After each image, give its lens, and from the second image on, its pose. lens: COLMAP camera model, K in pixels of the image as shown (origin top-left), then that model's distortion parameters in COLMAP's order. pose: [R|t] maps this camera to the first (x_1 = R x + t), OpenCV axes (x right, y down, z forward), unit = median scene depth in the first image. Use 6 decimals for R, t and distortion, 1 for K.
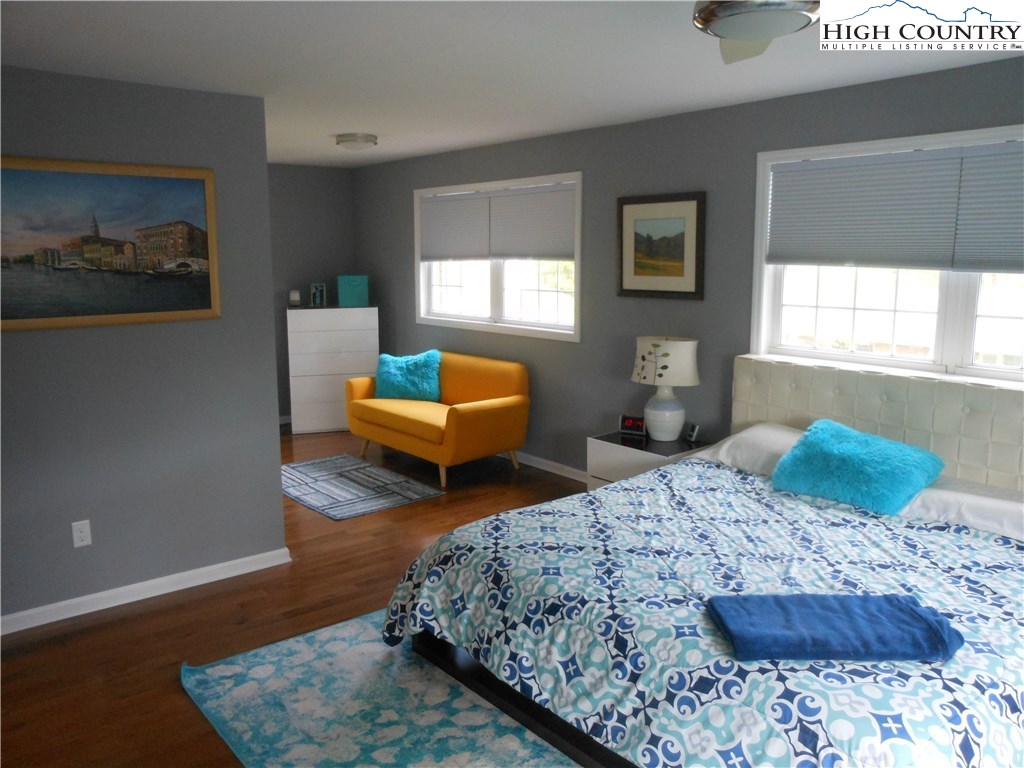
lens RADIAL K [[827.4, 0, 512.0], [0, 827.4, 384.0], [0, 0, 1]] dist [-0.058494, 0.118005]
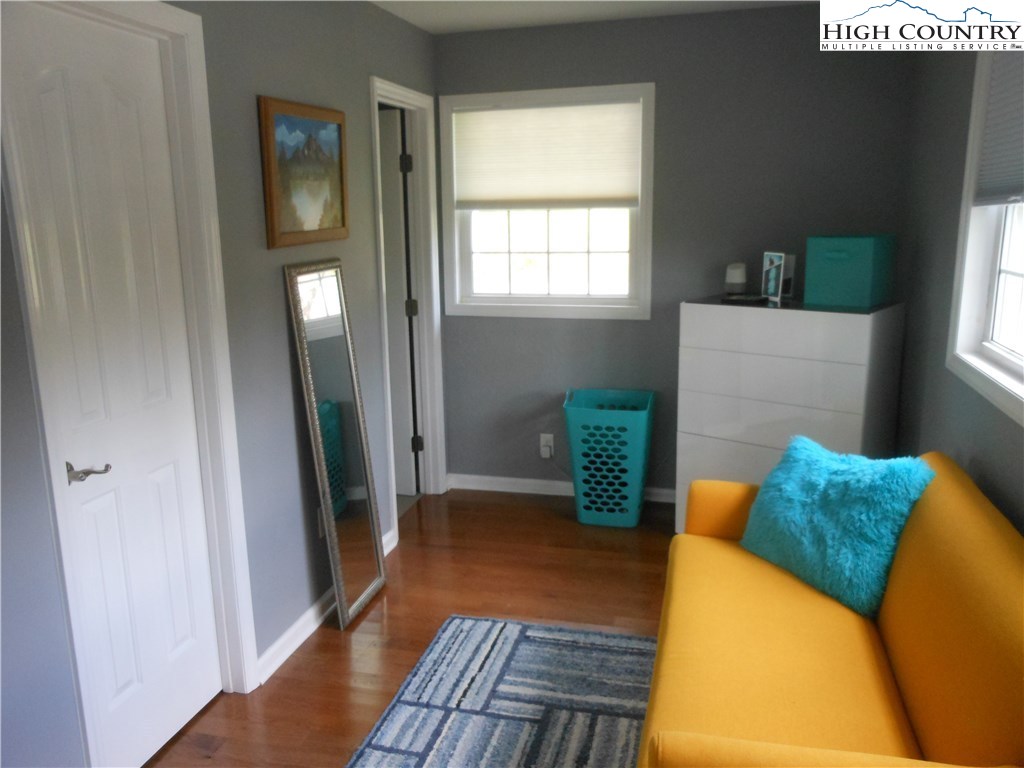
lens RADIAL K [[827.4, 0, 512.0], [0, 827.4, 384.0], [0, 0, 1]] dist [-0.058494, 0.118005]
pose [[0.583461, 0.170230, -0.794100, 0.077860], [-0.123601, 0.985008, 0.120339, -0.094062], [0.802680, 0.027938, 0.595755, 0.657903]]
